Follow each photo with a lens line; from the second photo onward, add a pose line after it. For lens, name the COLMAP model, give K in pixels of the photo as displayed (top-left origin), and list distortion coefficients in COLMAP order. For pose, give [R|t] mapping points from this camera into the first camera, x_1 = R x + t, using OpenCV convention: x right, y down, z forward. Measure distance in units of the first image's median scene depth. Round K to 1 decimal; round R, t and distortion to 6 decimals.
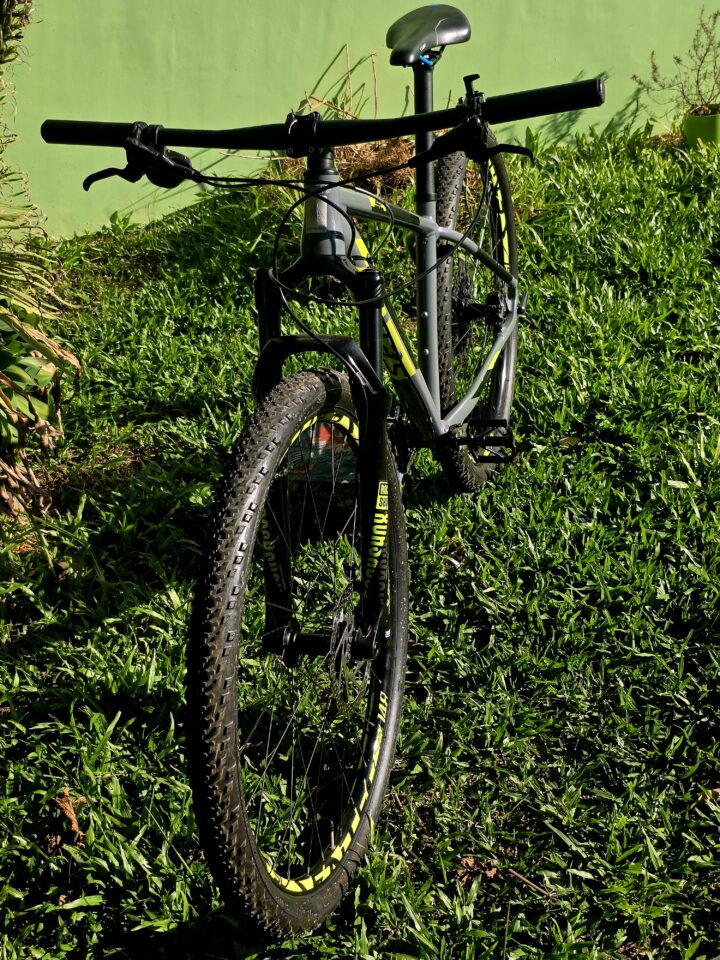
lens RADIAL K [[1280.5, 0, 360.0], [0, 1280.5, 480.0], [0, 0, 1]] dist [0.026021, 0.030044]
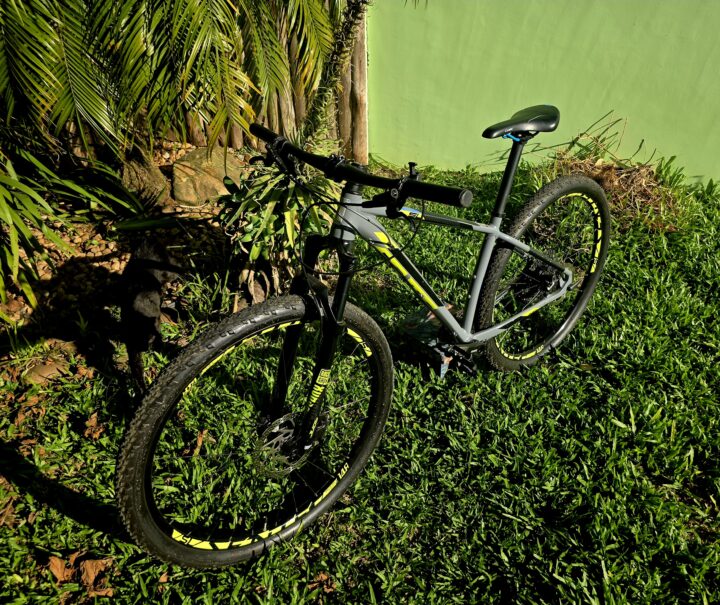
lens RADIAL K [[546.7, 0, 360.0], [0, 546.7, 302.5], [0, 0, 1]] dist [0.028458, -0.001822]
pose [[0.826950, 0.371029, -0.422482, 0.261899], [-0.337539, 0.928506, 0.154739, -0.167667], [0.449689, 0.014643, 0.893065, 0.272758]]
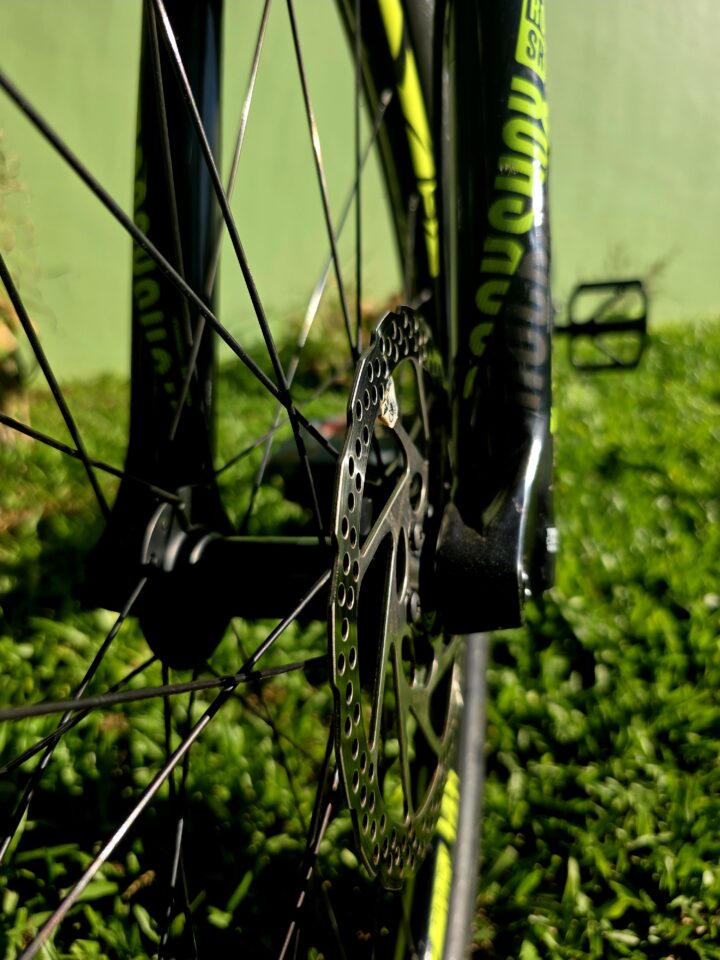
lens RADIAL K [[796.5, 0, 360.0], [0, 796.5, 480.0], [0, 0, 1]] dist [-0.008279, -0.005109]
pose [[0.999815, 0.017951, 0.006947, -0.014873], [-0.016478, 0.984761, -0.173132, 0.107549], [-0.009949, 0.172985, 0.984874, 0.660123]]
